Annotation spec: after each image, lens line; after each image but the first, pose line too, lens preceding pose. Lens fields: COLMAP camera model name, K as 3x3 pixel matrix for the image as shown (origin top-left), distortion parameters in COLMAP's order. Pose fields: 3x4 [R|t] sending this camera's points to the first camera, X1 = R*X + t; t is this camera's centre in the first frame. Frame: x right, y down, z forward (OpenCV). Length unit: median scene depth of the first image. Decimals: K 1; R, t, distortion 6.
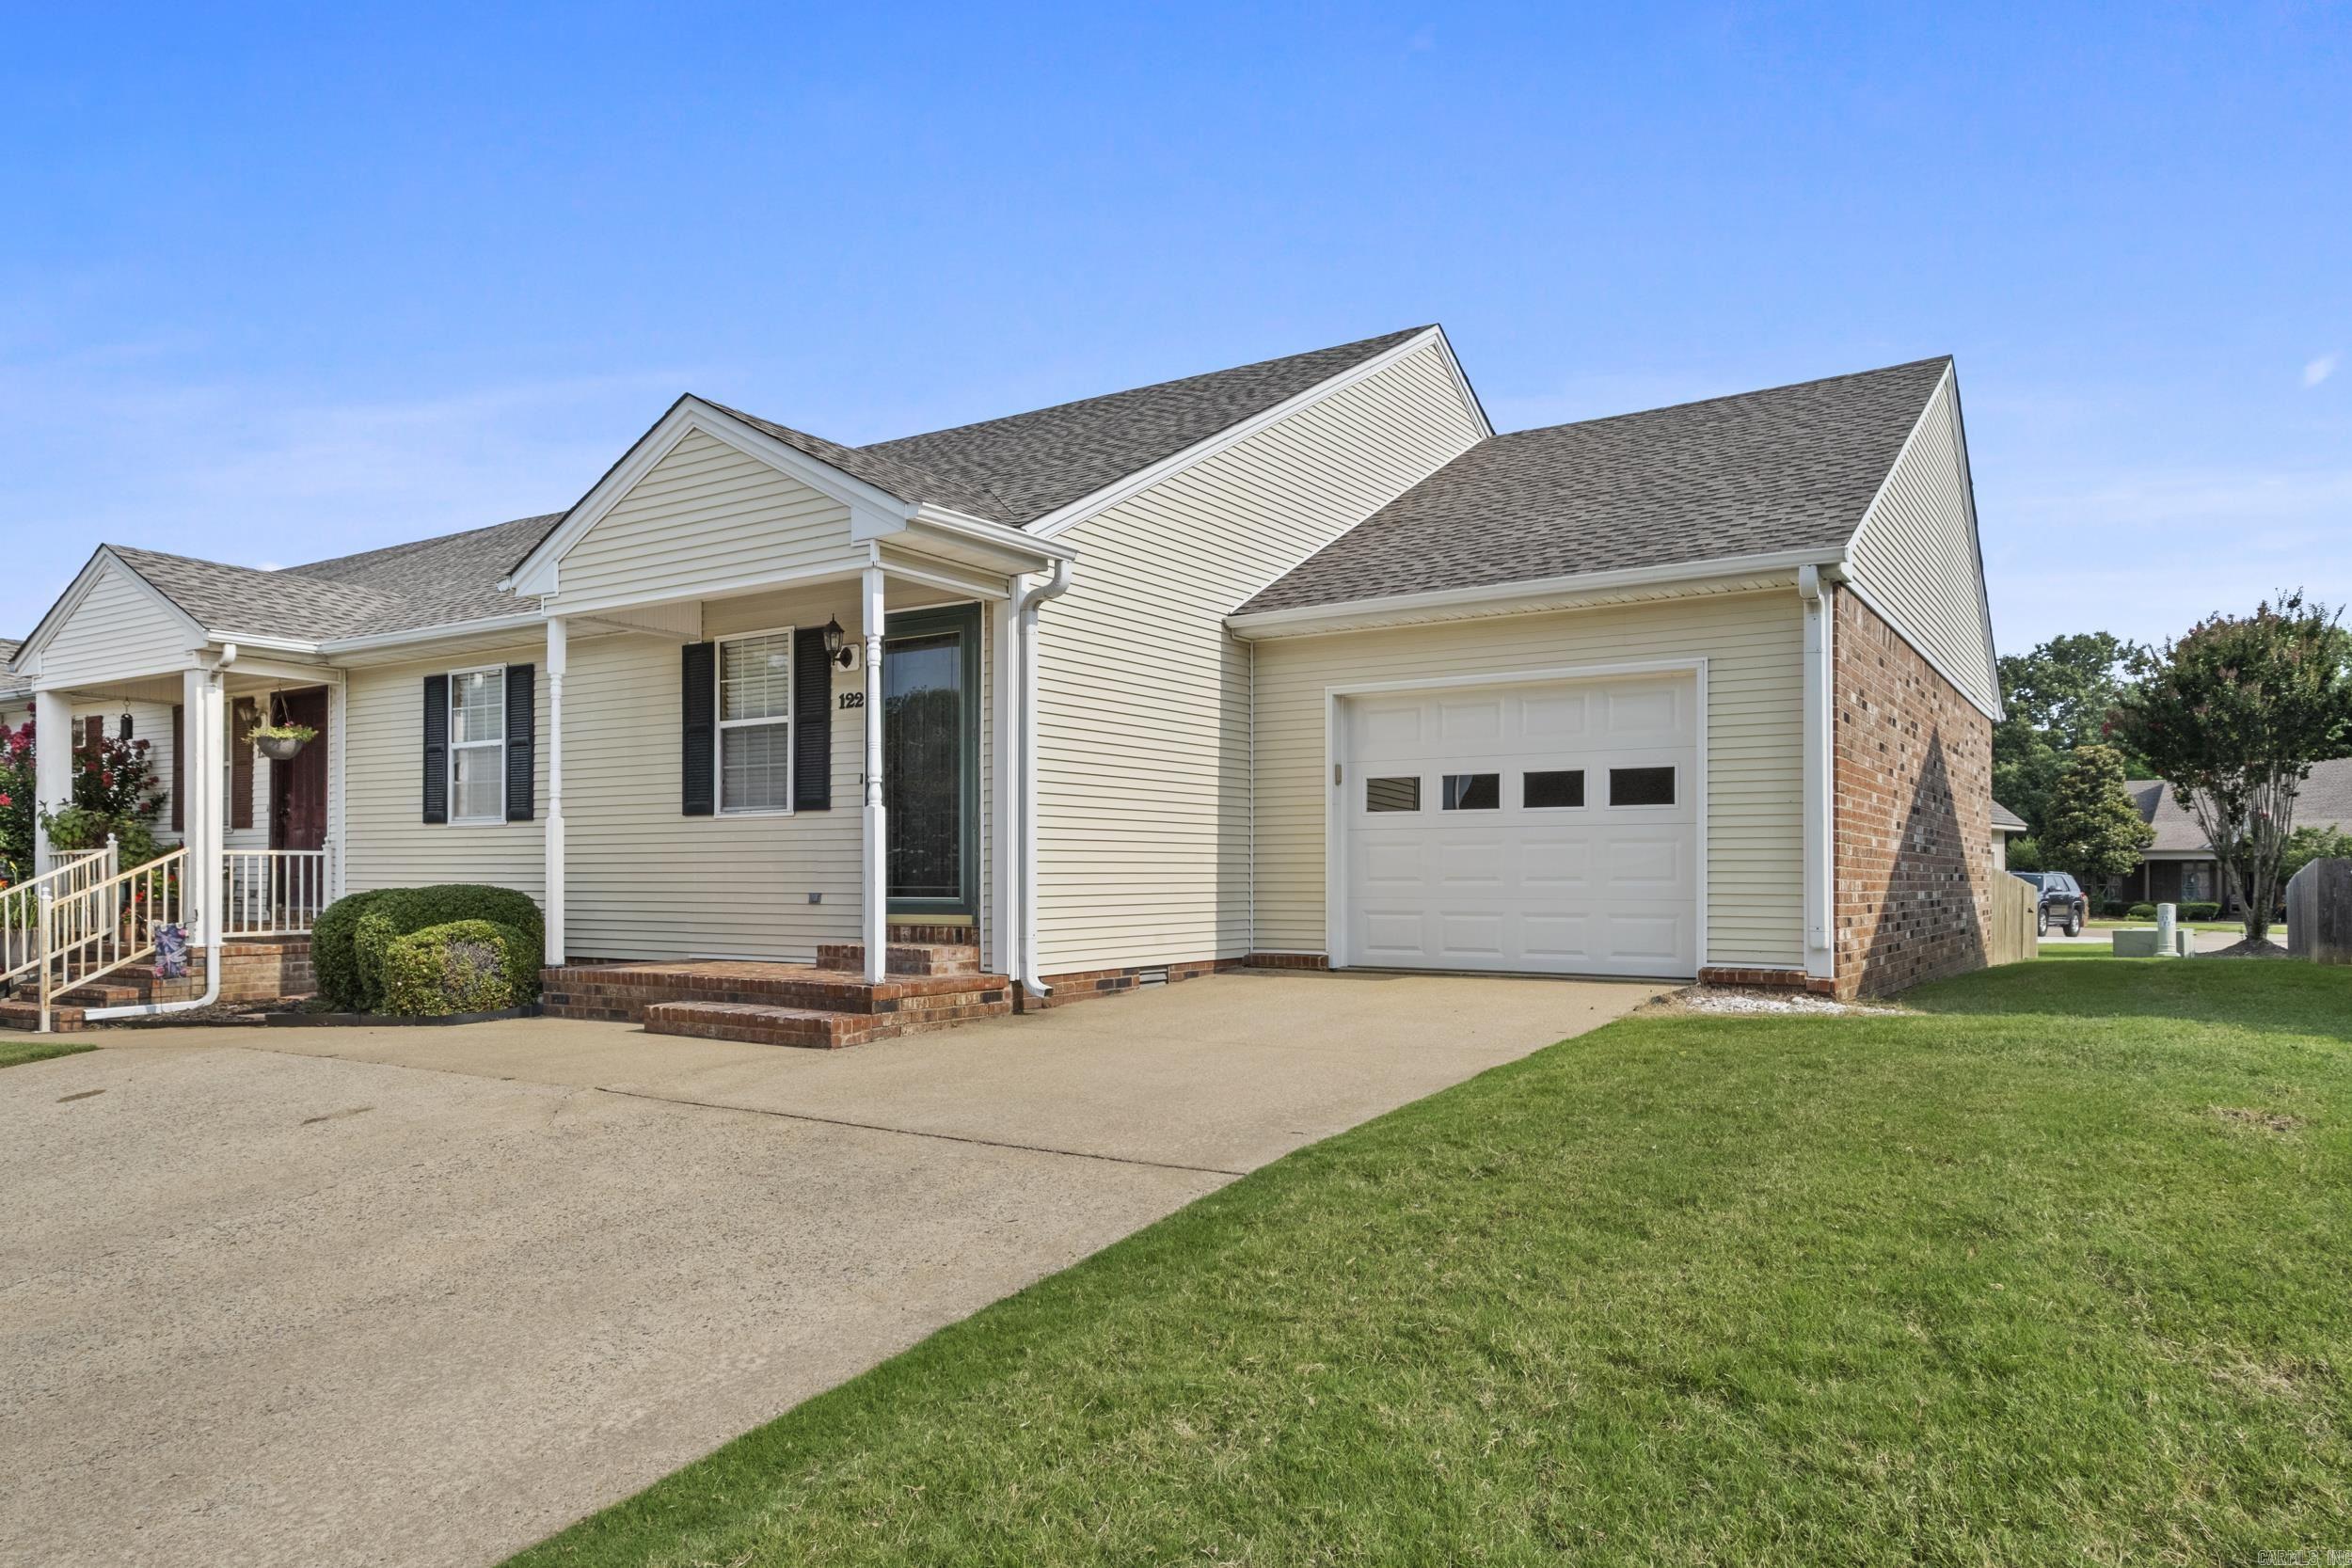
lens RADIAL K [[1510.9, 0, 1159.5], [0, 1510.9, 834.3], [0, 0, 1]] dist [0.020829, 0.000340]
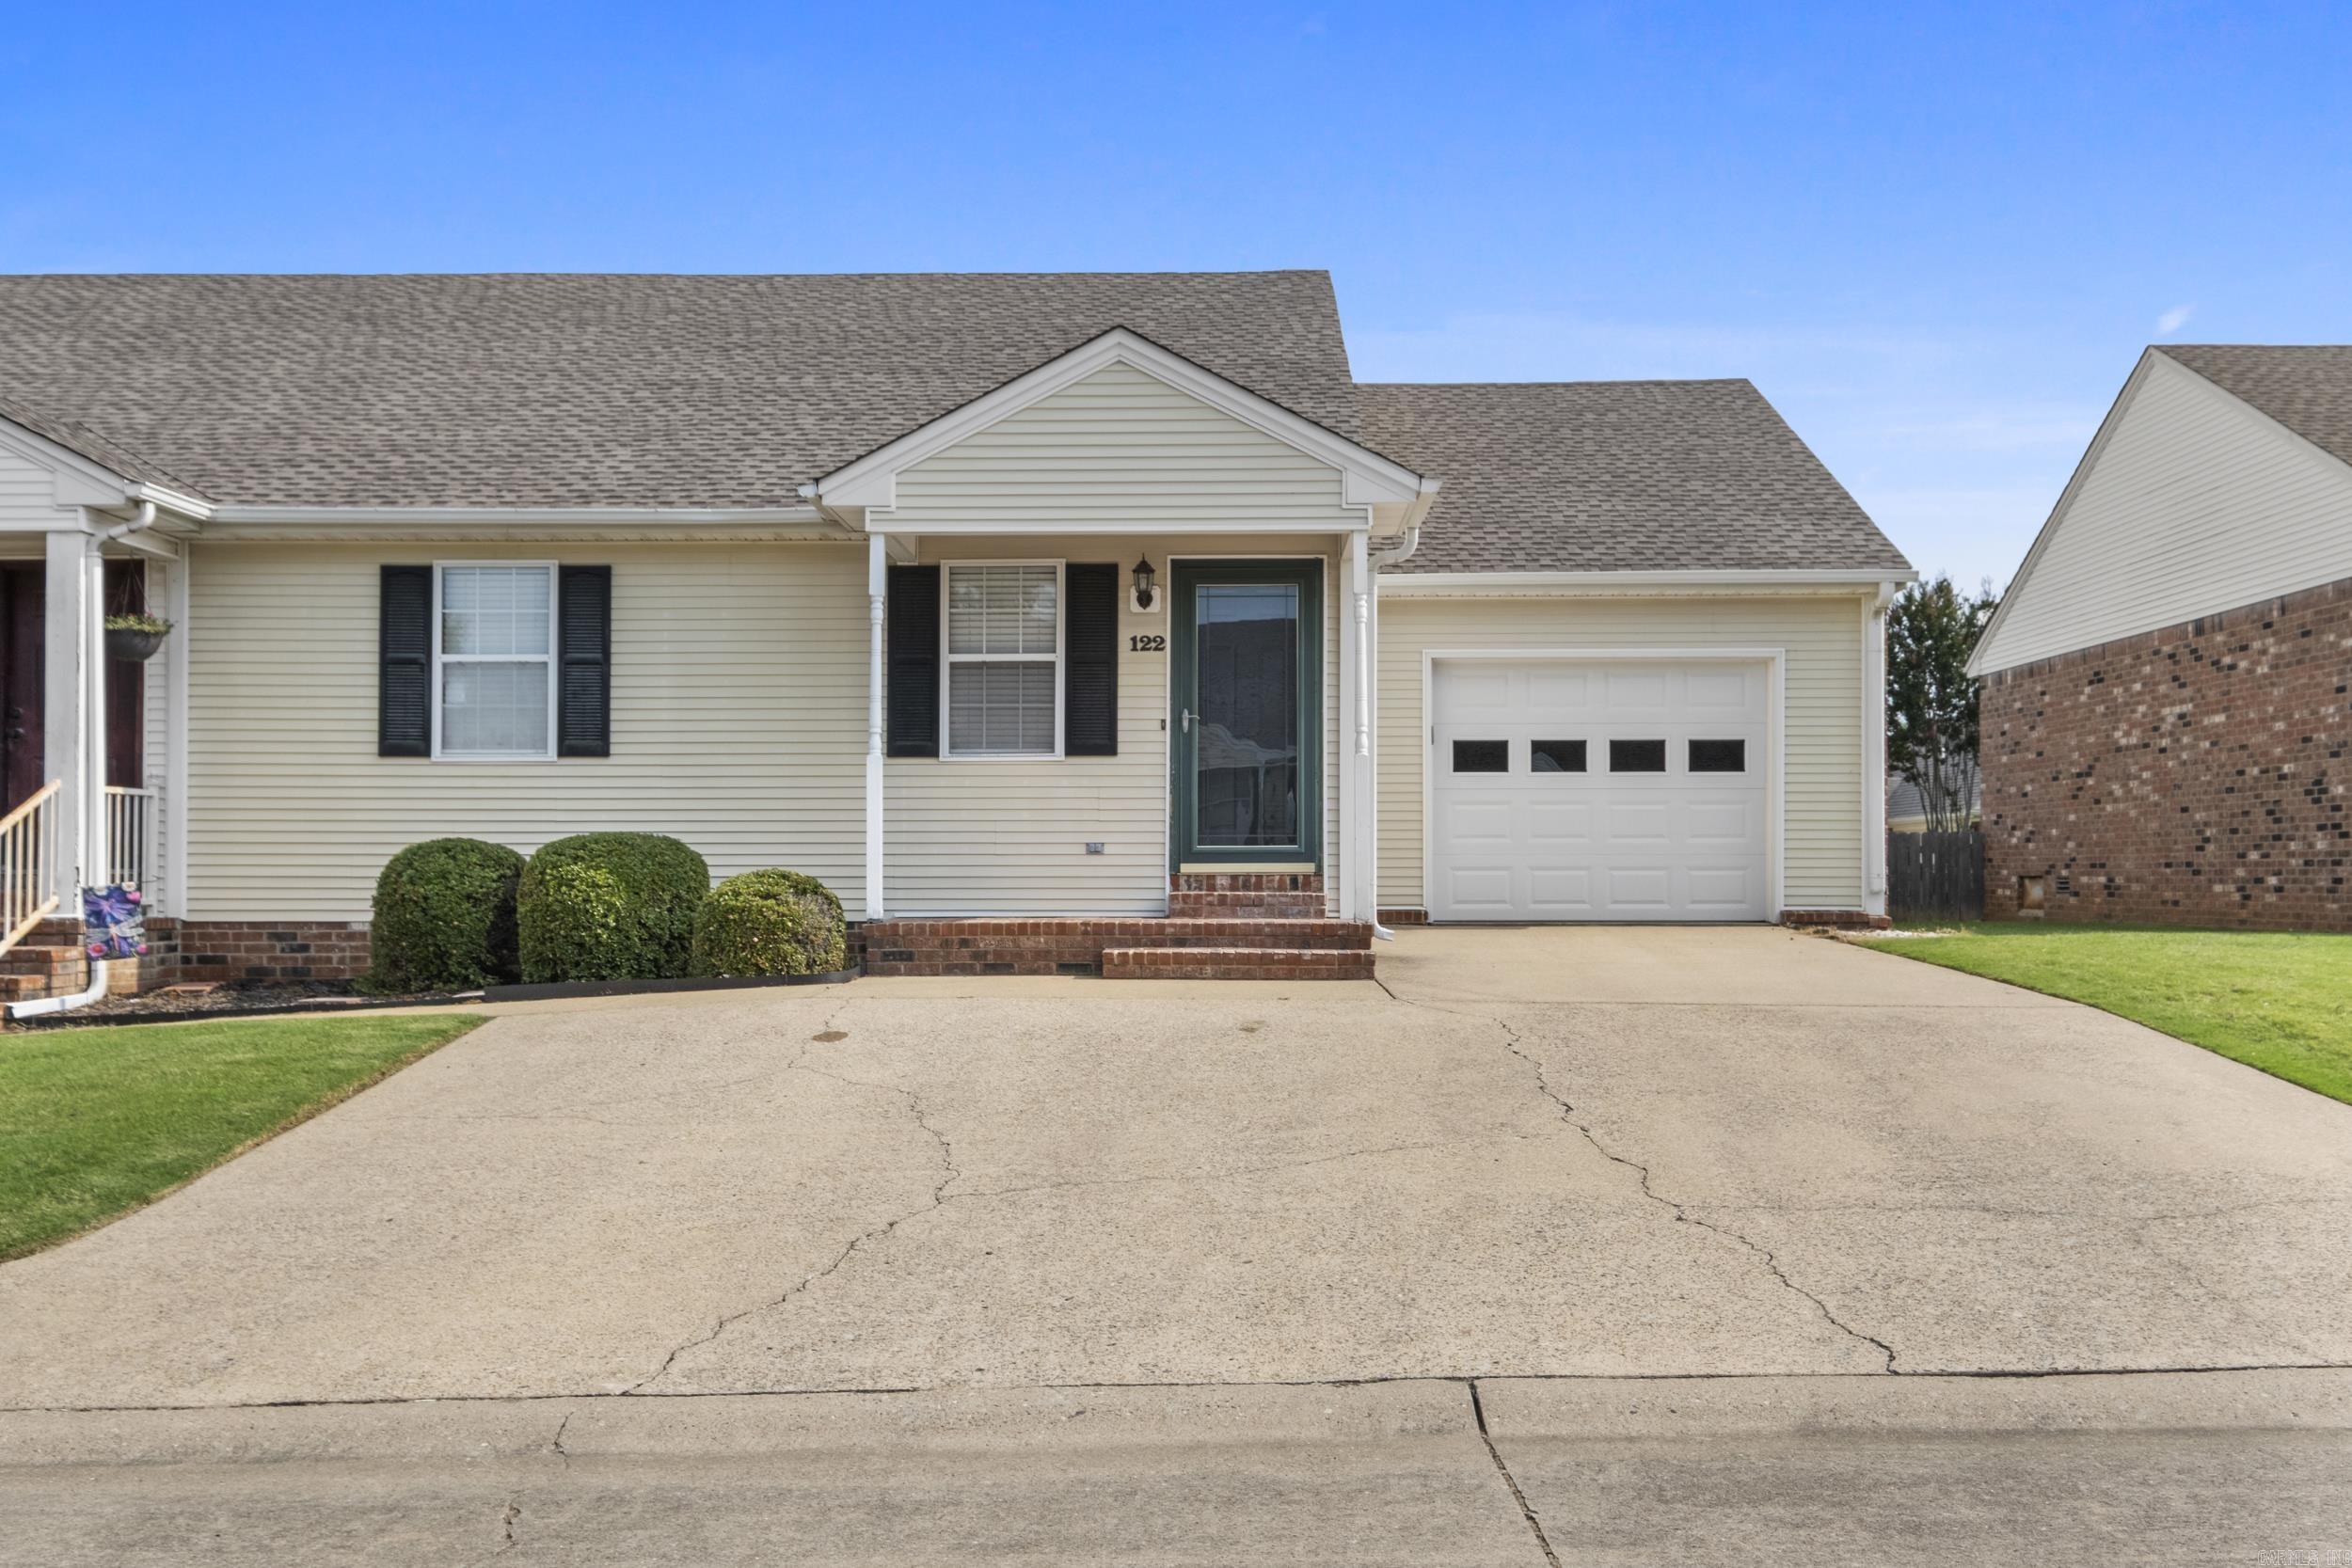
lens RADIAL K [[2152.9, 0, 1178.8], [0, 2152.9, 784.9], [0, 0, 1]] dist [0.040551, 0.000000]
pose [[0.849766, 0.022143, 0.526695, -0.883647], [-0.014756, 0.999725, -0.018222, 0.026188], [-0.526953, 0.007713, 0.849859, -0.174138]]
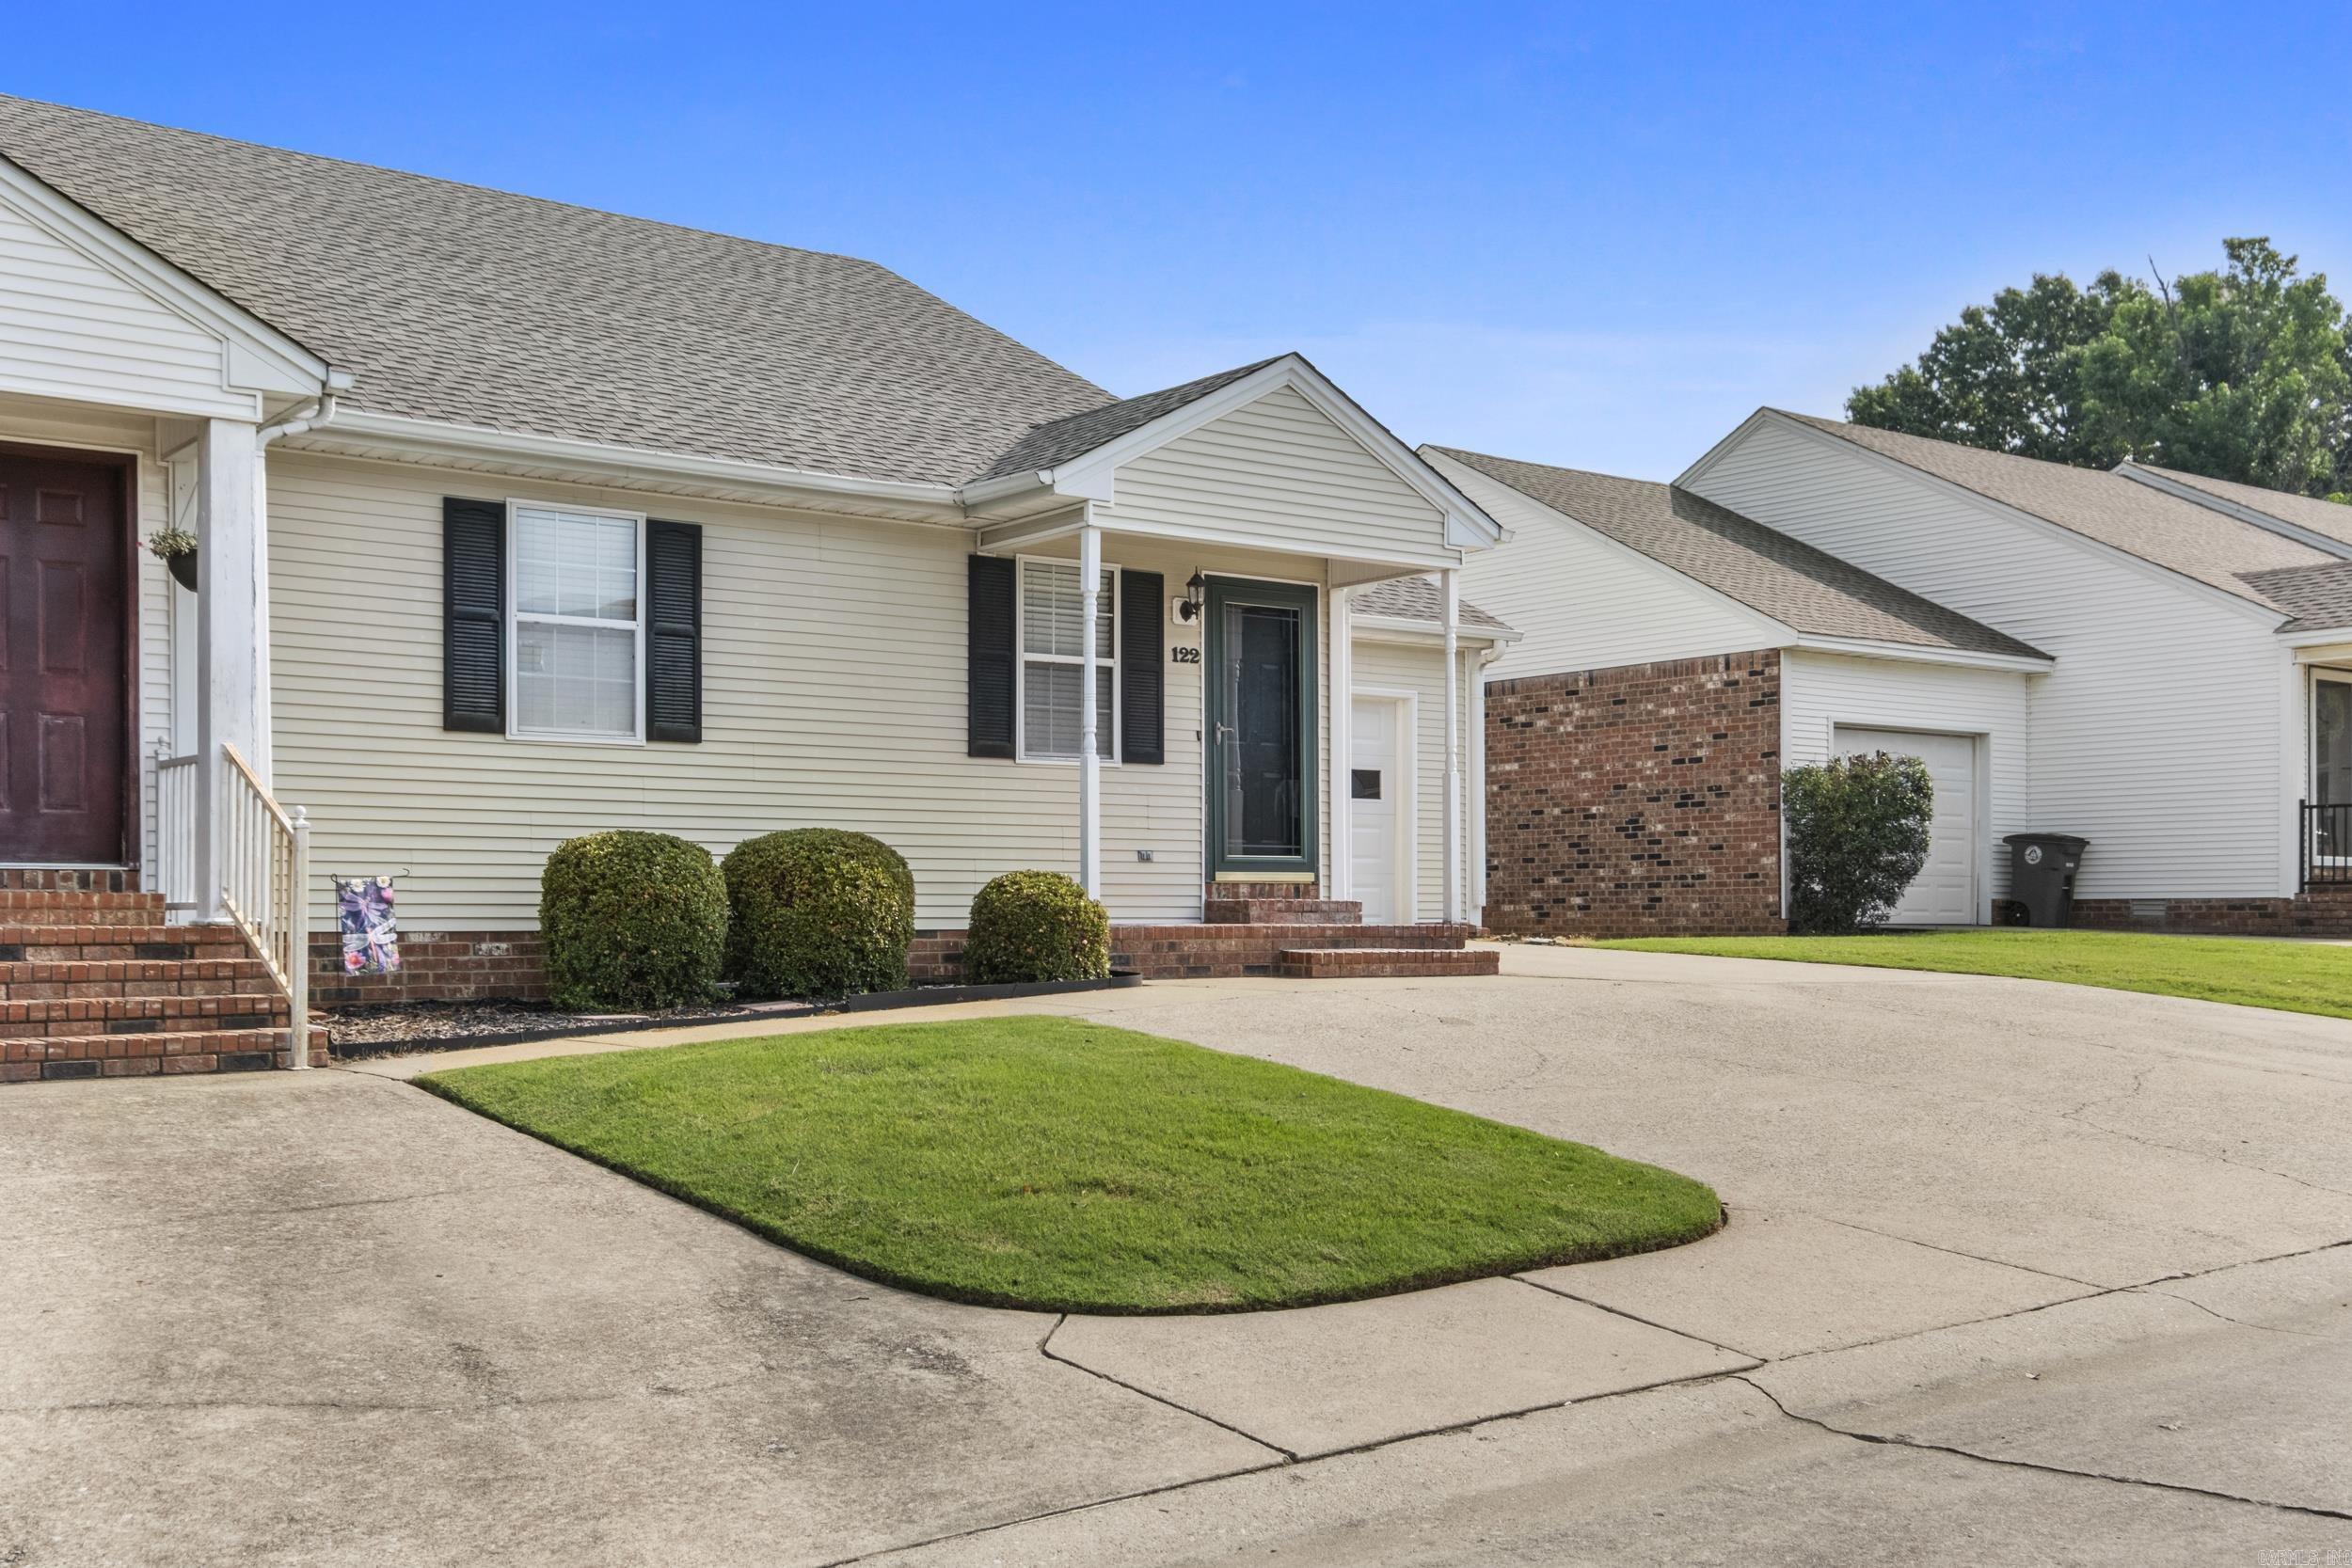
lens RADIAL K [[2401.7, 0, 1186.6], [0, 2401.7, 862.5], [0, 0, 1]] dist [0.006457, 0.000000]
pose [[0.327250, 0.021972, 0.944682, -1.627663], [-0.023876, 0.999603, -0.014979, 0.067748], [-0.944636, -0.017653, 0.327645, 0.472706]]
